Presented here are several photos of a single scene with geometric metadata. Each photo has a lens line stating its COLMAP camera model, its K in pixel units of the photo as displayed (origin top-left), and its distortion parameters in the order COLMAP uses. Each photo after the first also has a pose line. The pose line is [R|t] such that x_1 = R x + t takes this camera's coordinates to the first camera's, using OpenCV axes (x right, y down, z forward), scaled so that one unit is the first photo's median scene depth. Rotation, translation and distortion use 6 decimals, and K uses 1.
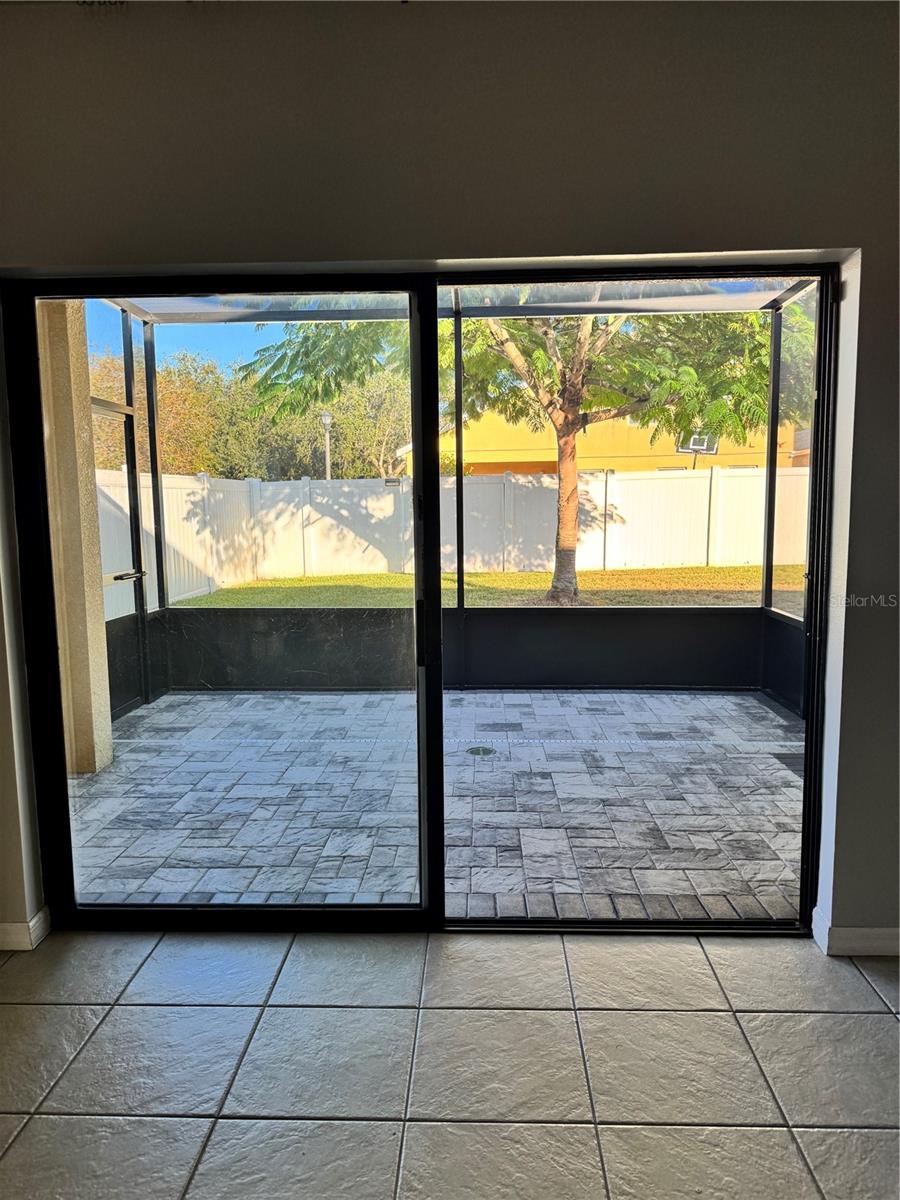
lens RADIAL K [[846.4, 0, 453.6], [0, 846.4, 596.2], [0, 0, 1]] dist [0.025948, -0.032682]
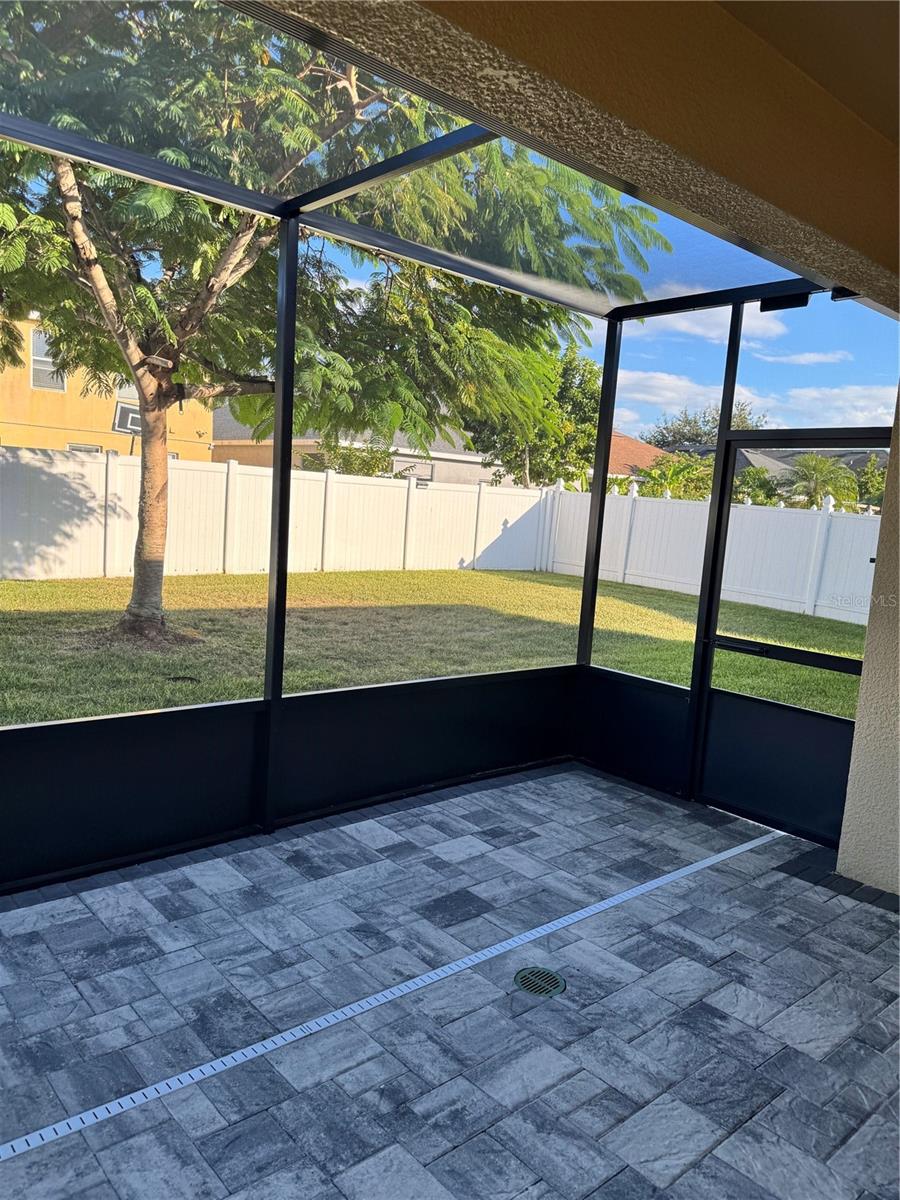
lens RADIAL K [[846.4, 0, 449.3], [0, 846.4, 601.6], [0, 0, 1]] dist [0.025948, -0.032682]
pose [[0.726734, -0.022050, 0.686565, -0.390246], [-0.000262, 0.999476, 0.032377, -0.094982], [-0.686919, -0.023710, 0.726348, 0.579639]]
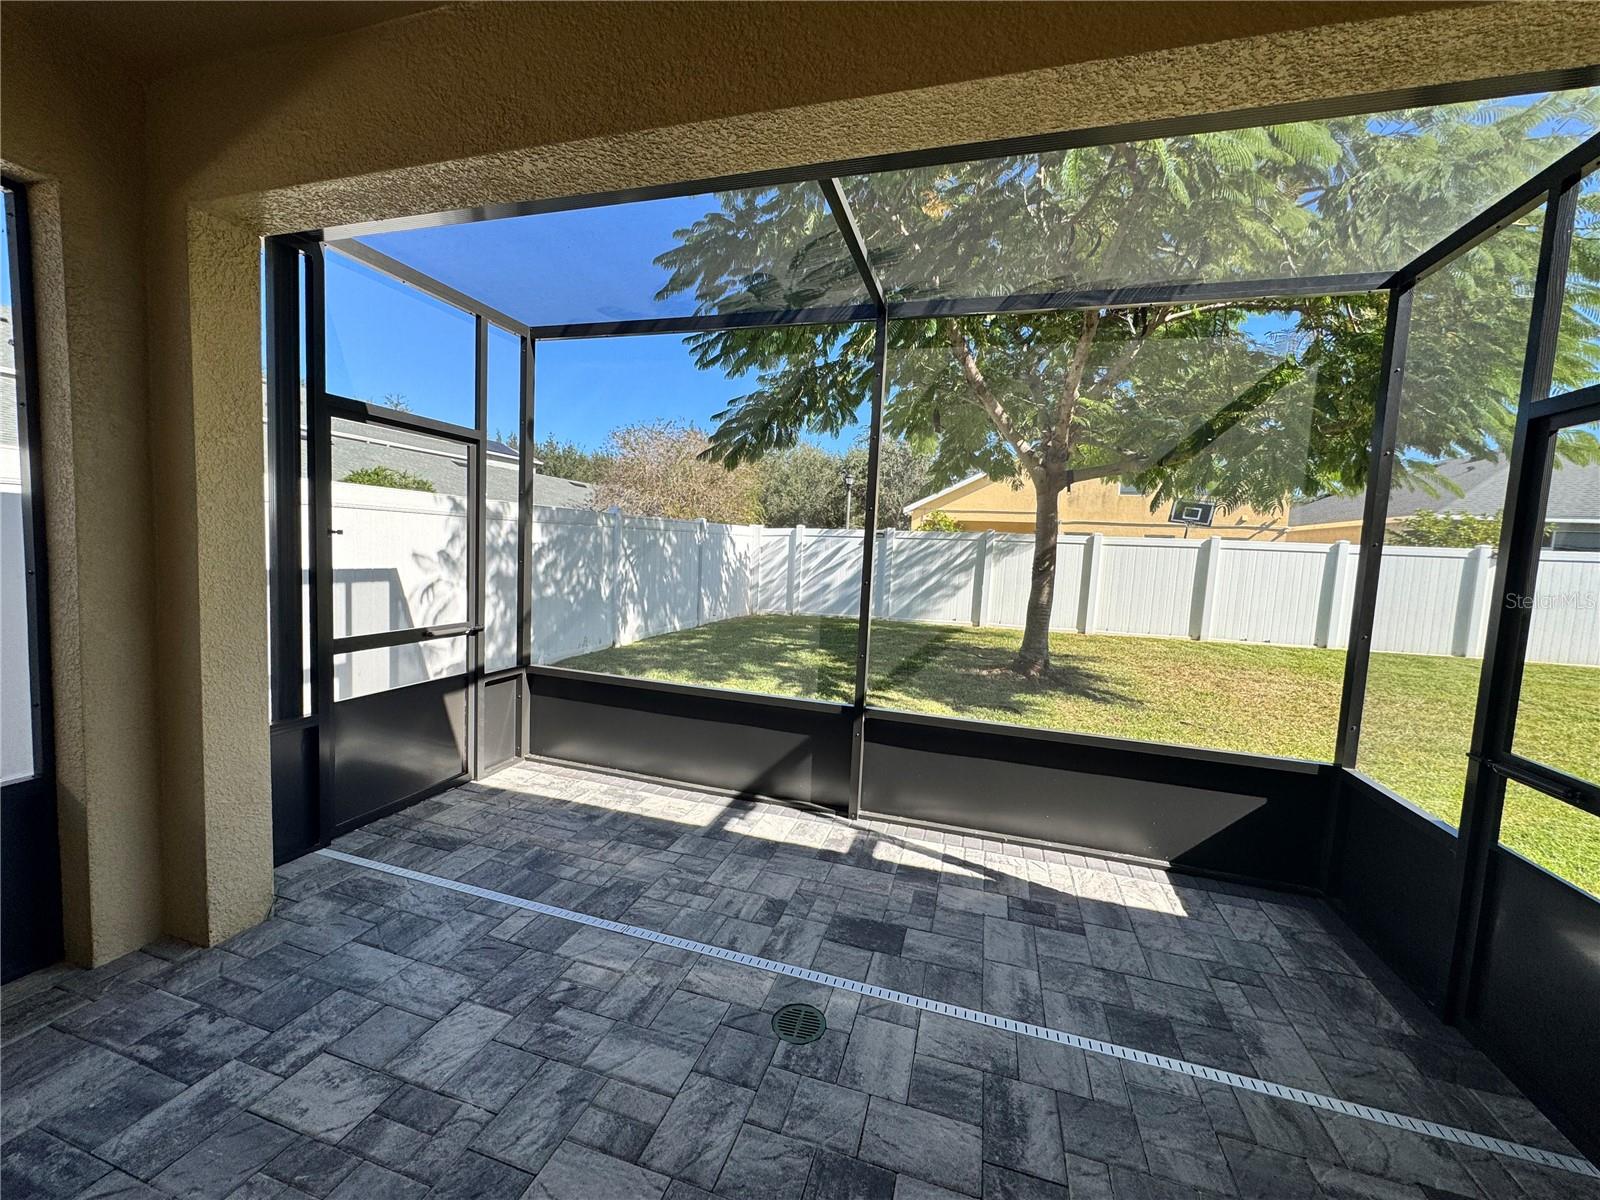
lens RADIAL K [[639.3, 0, 800.0], [0, 639.3, 601.4], [0, 0, 1]] dist [-0.007760, 0.000386]
pose [[0.965951, 0.083203, -0.244982, 0.105386], [-0.089643, 0.995857, -0.015234, -0.080942], [0.242700, 0.036676, 0.969408, 0.547678]]
